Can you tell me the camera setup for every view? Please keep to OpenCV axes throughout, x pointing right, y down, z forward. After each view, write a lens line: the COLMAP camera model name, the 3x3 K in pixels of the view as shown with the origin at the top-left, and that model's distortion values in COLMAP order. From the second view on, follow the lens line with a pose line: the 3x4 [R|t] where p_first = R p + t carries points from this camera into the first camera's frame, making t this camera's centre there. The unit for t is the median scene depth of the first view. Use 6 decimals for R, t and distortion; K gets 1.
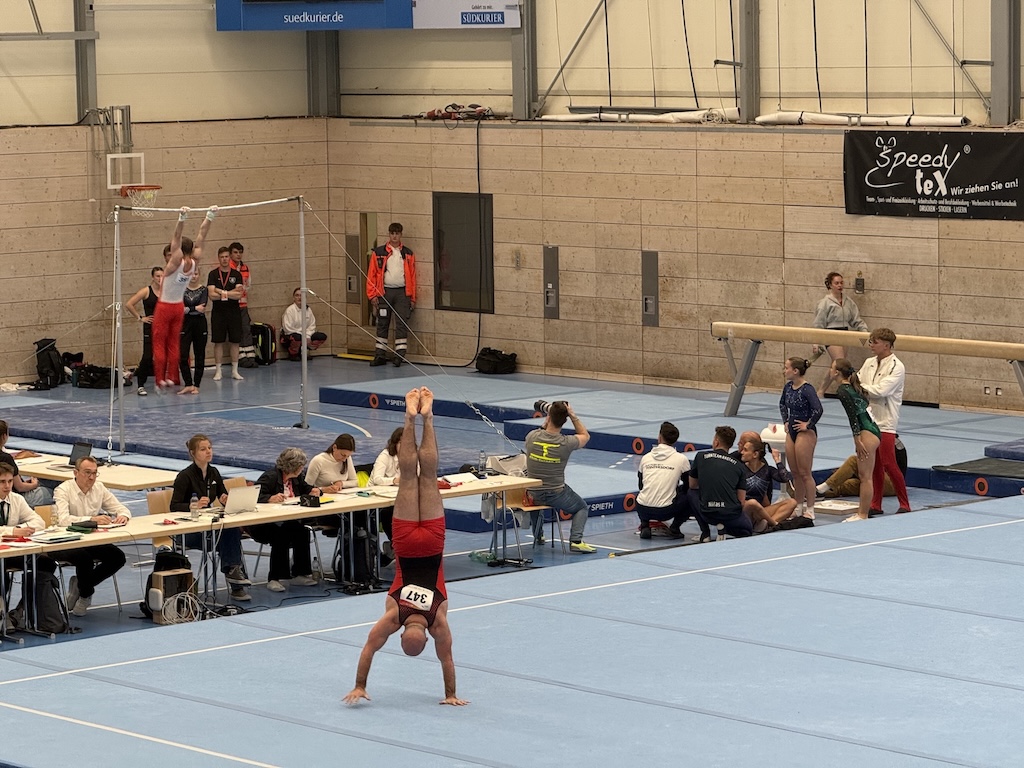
lens RADIAL K [[3587.3, 0, 512.0], [0, 3587.3, 384.0], [0, 0, 1]] dist [0.195807, 2.795898]
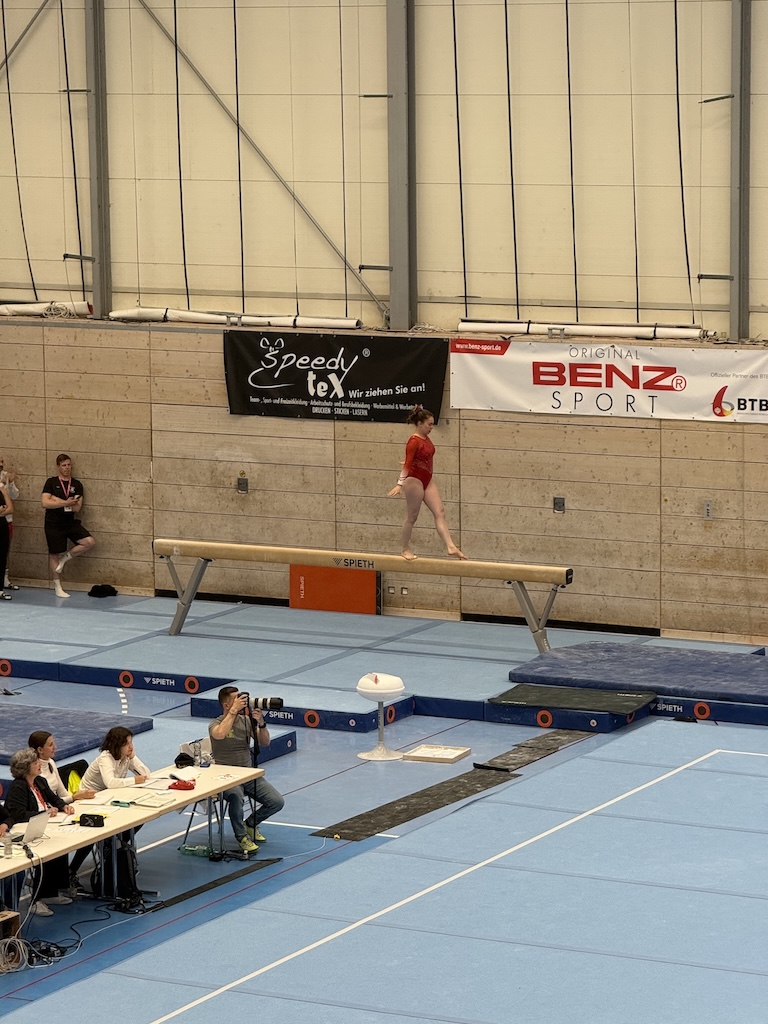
lens RADIAL K [[3587.3, 0, 384.0], [0, 3587.3, 512.0], [0, 0, 1]] dist [0.195807, 2.795898]
pose [[0.935783, -0.042108, 0.350052, -0.218567], [0.030481, 0.998787, 0.038660, -0.058164], [-0.351255, -0.025508, 0.935932, 0.055479]]
